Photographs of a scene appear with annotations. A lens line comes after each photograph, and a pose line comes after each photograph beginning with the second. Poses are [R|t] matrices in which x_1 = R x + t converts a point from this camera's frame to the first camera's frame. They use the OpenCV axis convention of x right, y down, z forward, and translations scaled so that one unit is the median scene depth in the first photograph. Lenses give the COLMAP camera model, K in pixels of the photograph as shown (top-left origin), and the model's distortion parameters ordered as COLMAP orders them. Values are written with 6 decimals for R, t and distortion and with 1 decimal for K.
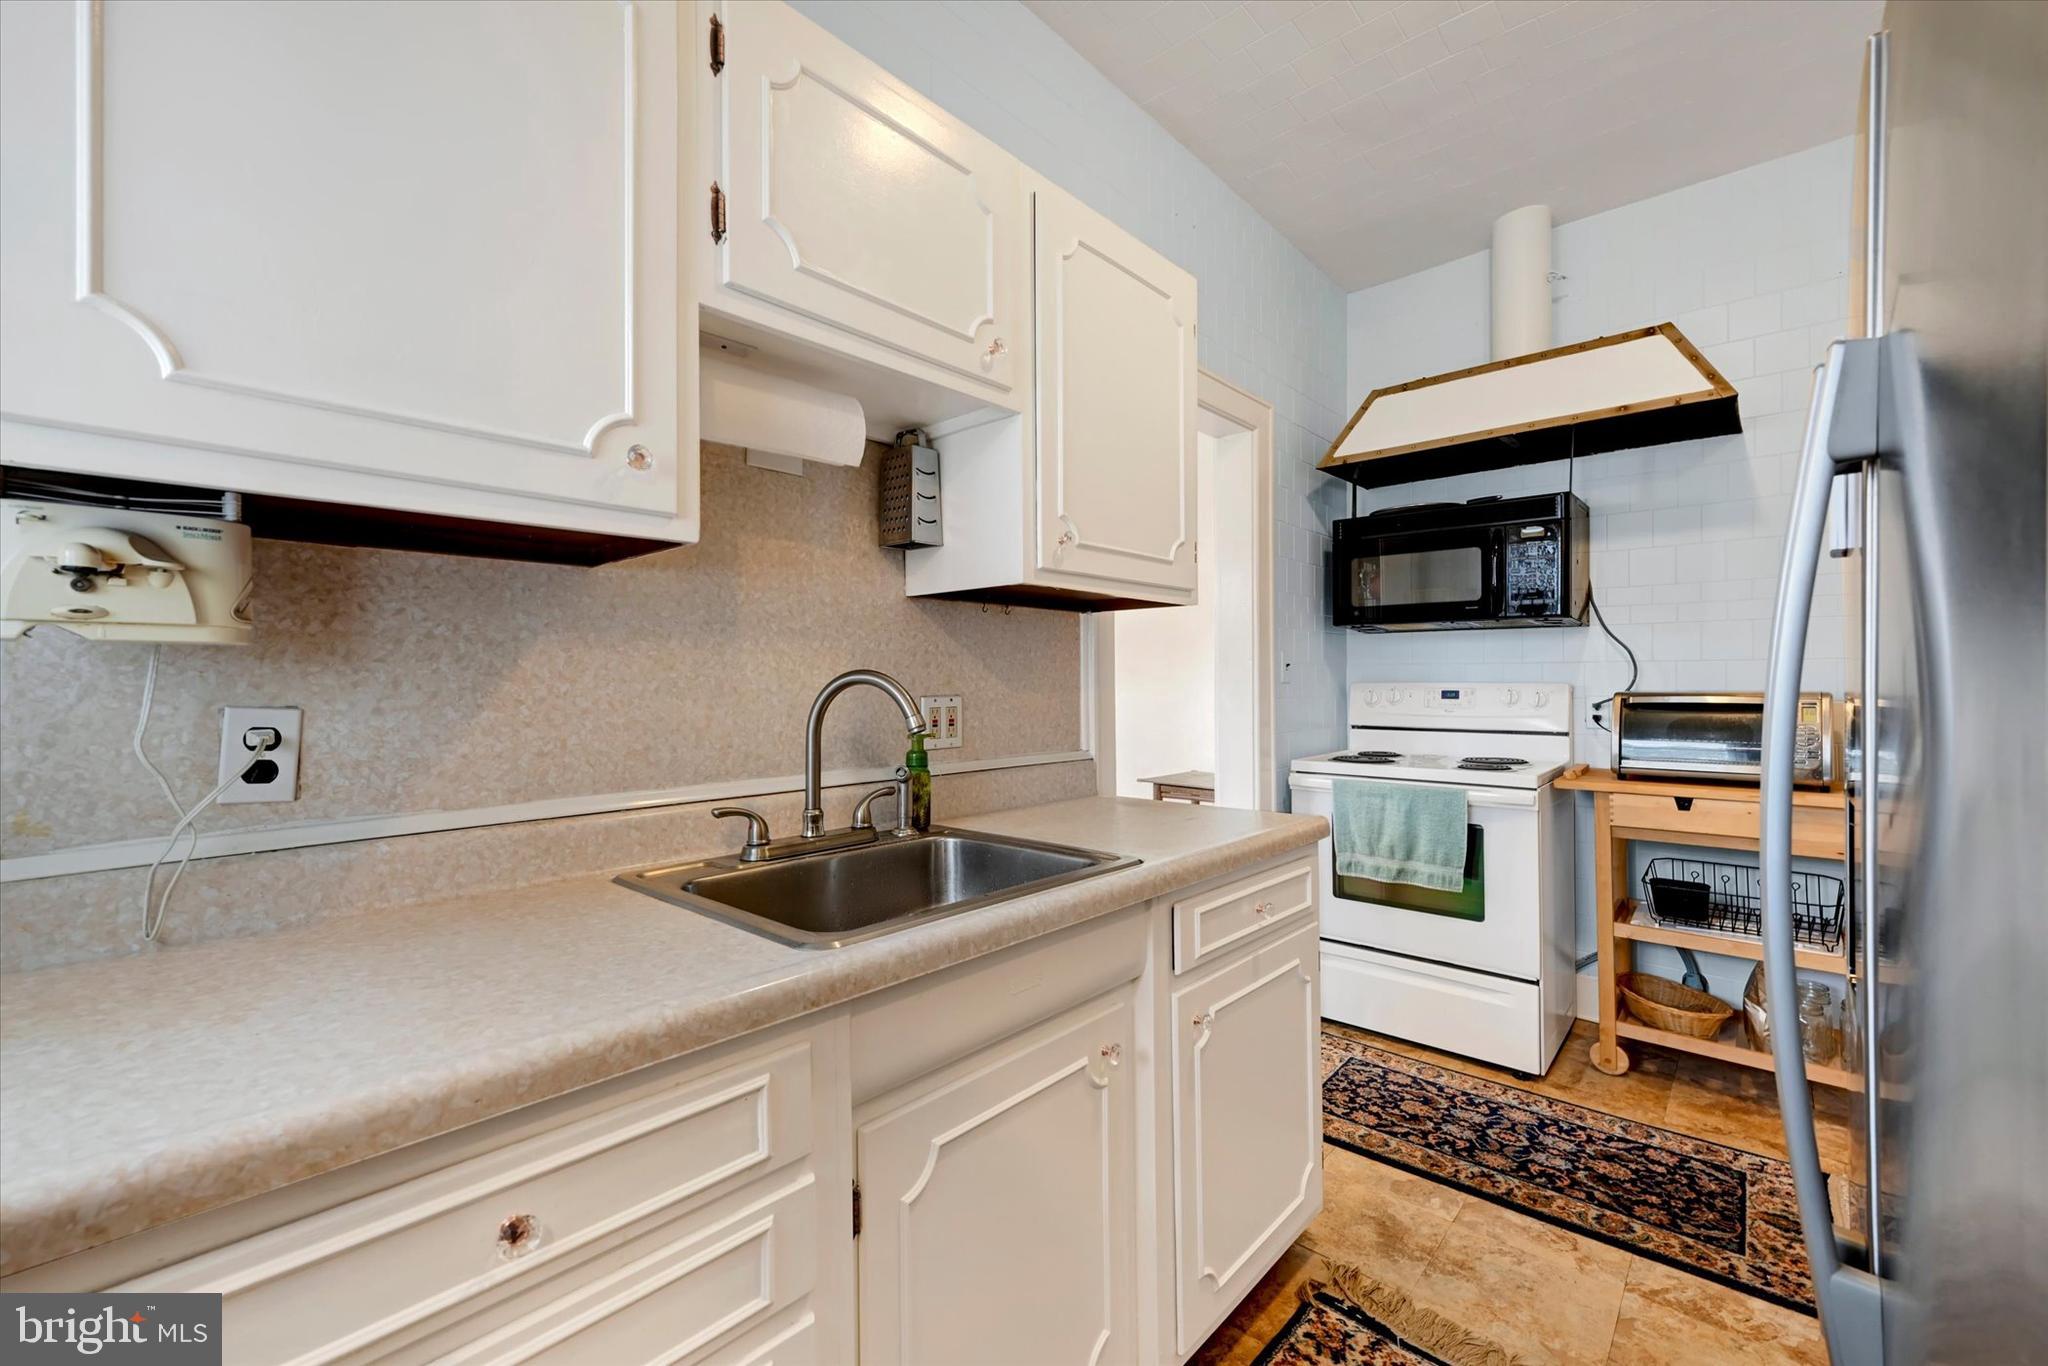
lens RADIAL K [[843.5, 0, 1018.0], [0, 843.5, 679.9], [0, 0, 1]] dist [-0.001220, 0.000991]
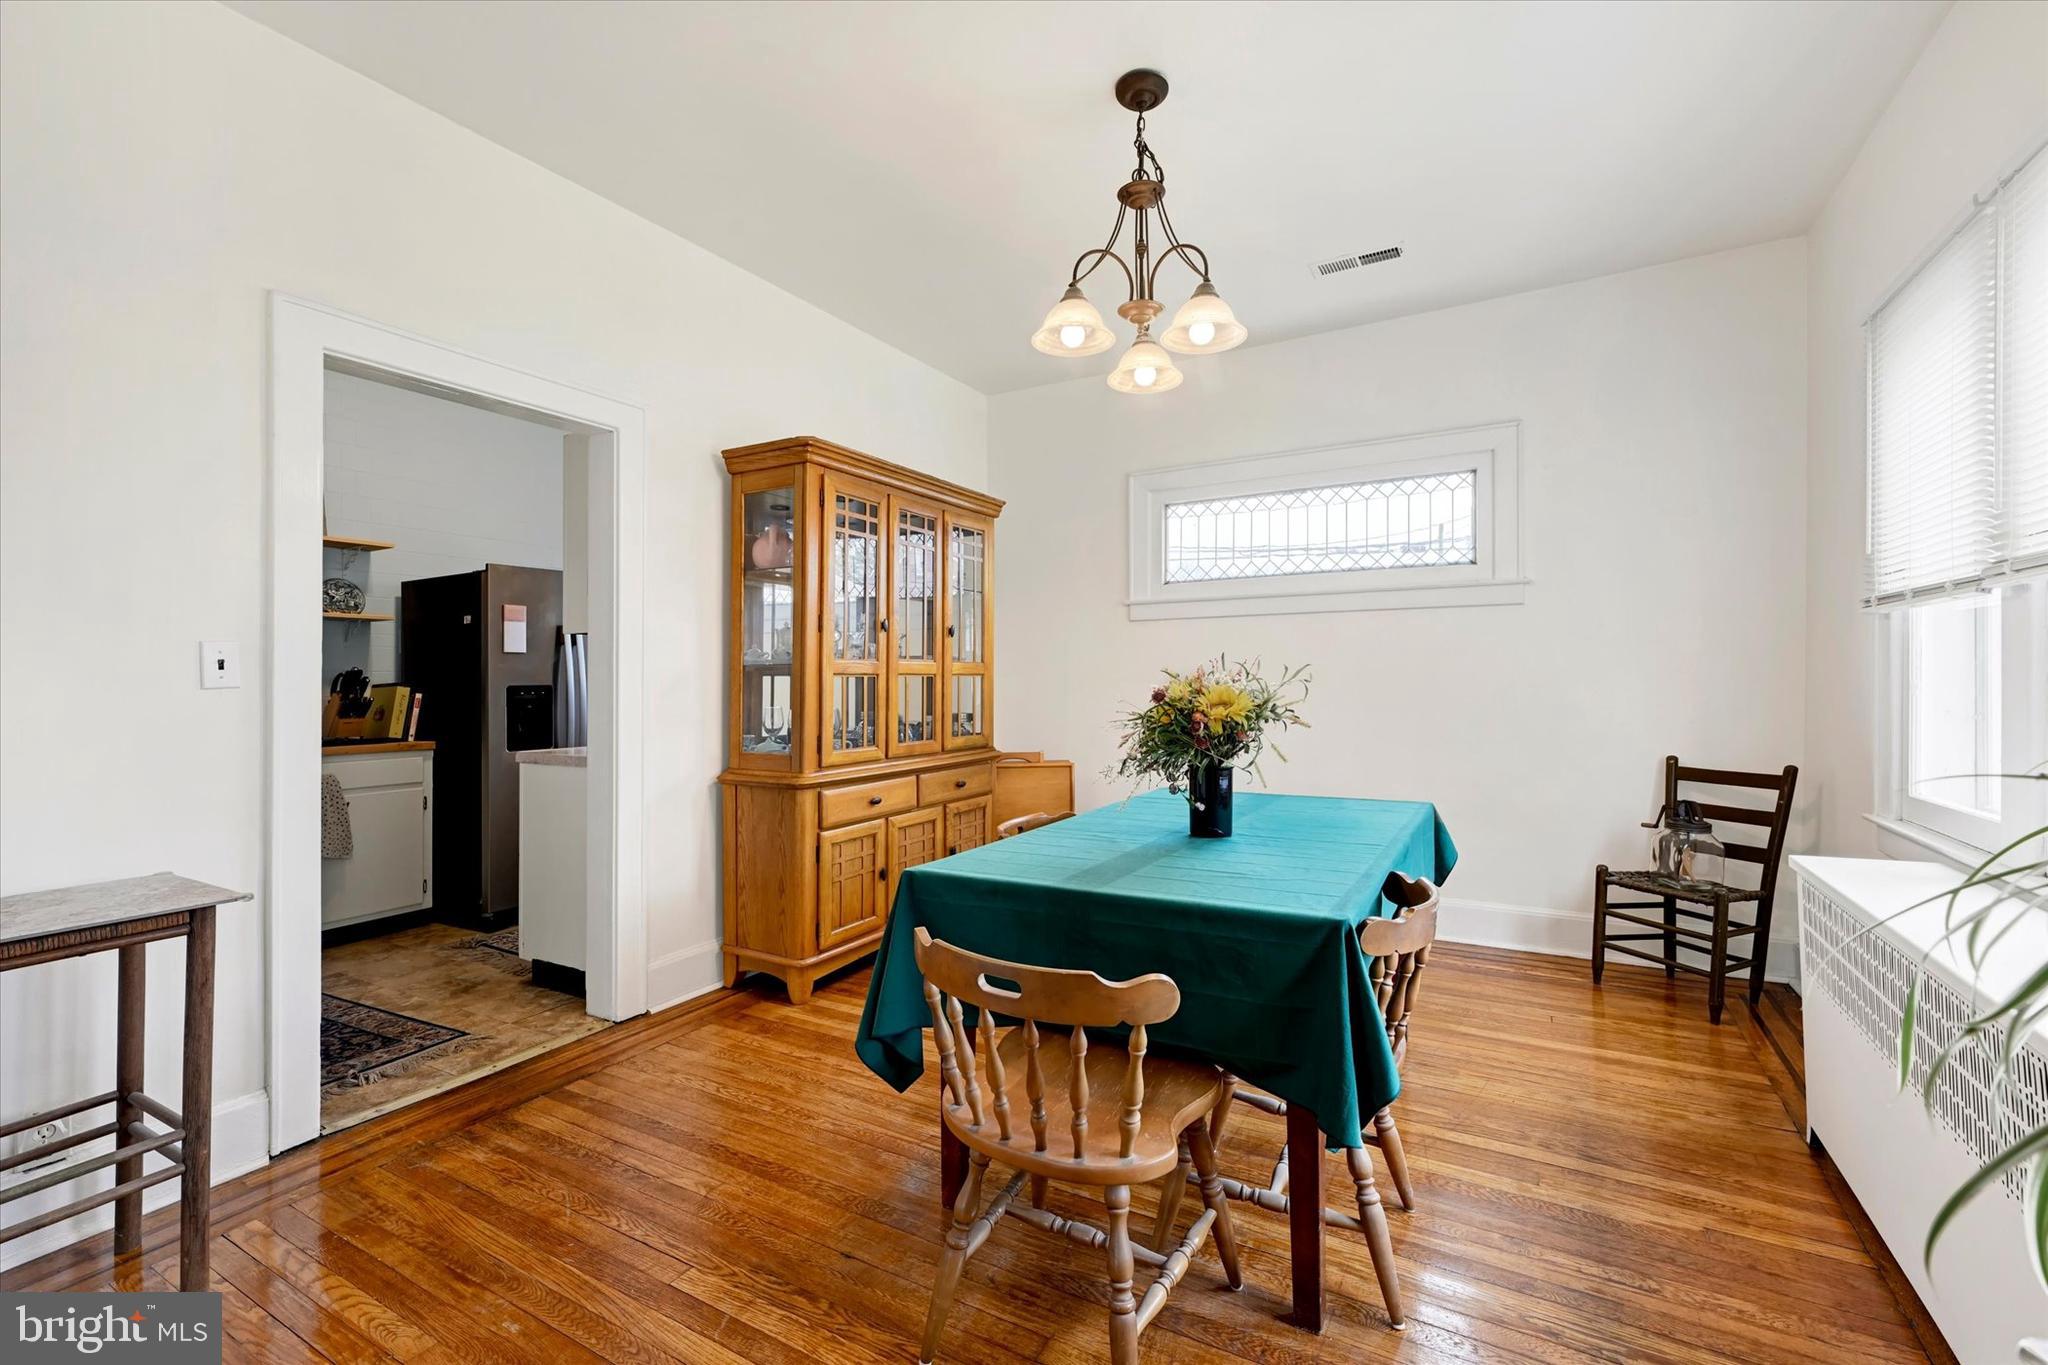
lens RADIAL K [[843.5, 0, 1041.3], [0, 843.5, 672.1], [0, 0, 1]] dist [-0.001220, 0.000991]
pose [[-0.974089, 0.015431, -0.225638, -0.334941], [0.017239, 0.999833, -0.006045, 0.012753], [0.225507, -0.009778, -0.974192, 2.858656]]
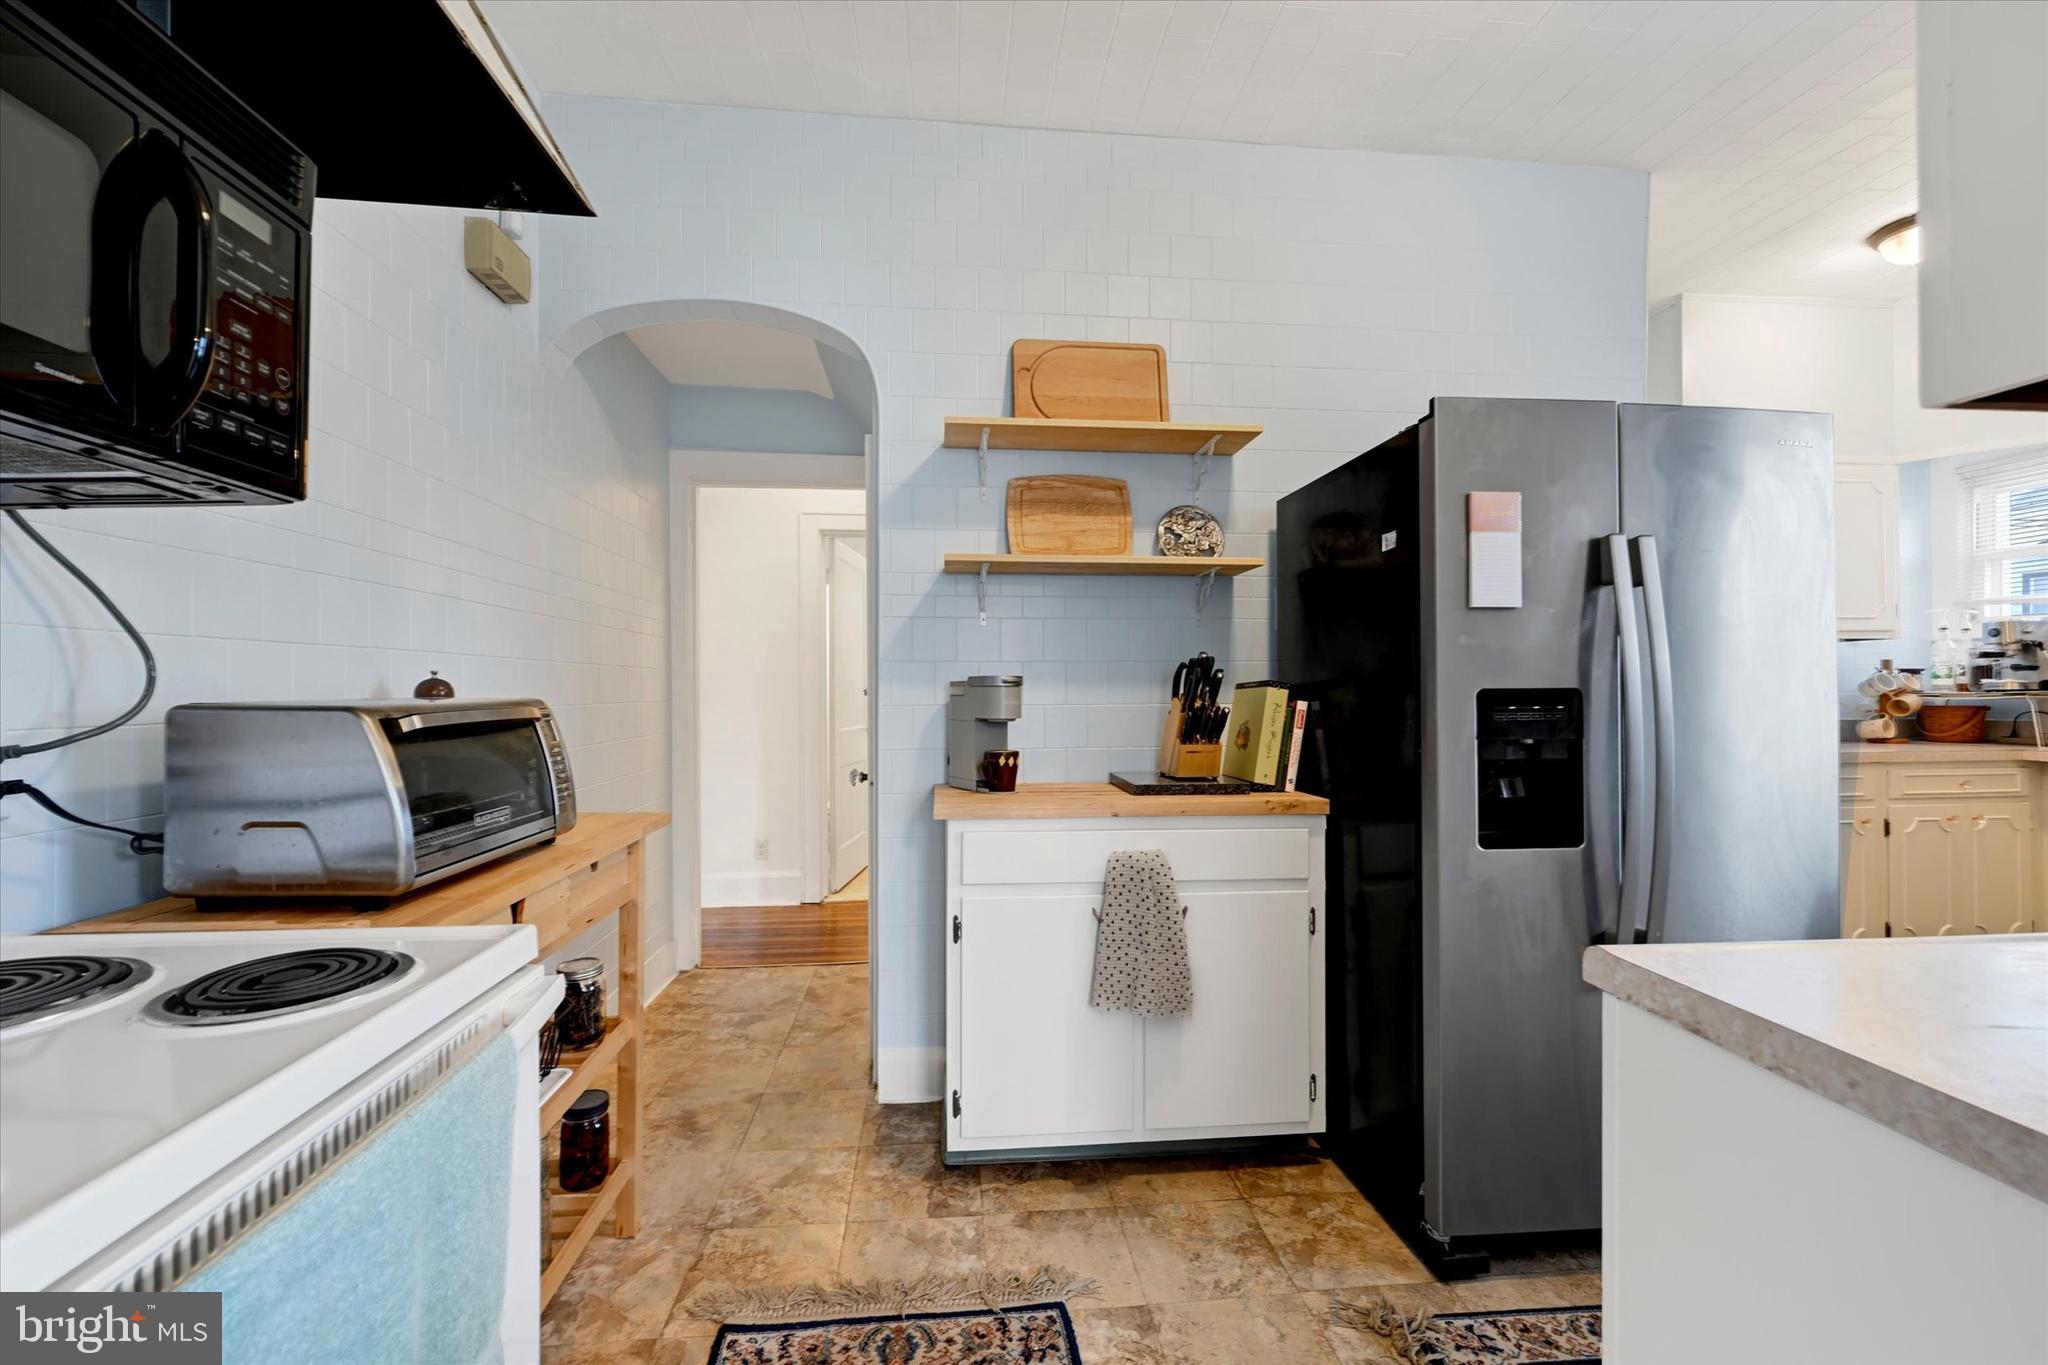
lens RADIAL K [[843.5, 0, 1027.0], [0, 843.5, 672.9], [0, 0, 1]] dist [-0.001220, 0.000991]
pose [[-0.735638, 0.017913, 0.677137, 0.245424], [0.007133, 0.999800, -0.018700, 0.007308], [-0.677337, -0.008926, -0.735619, 1.454648]]
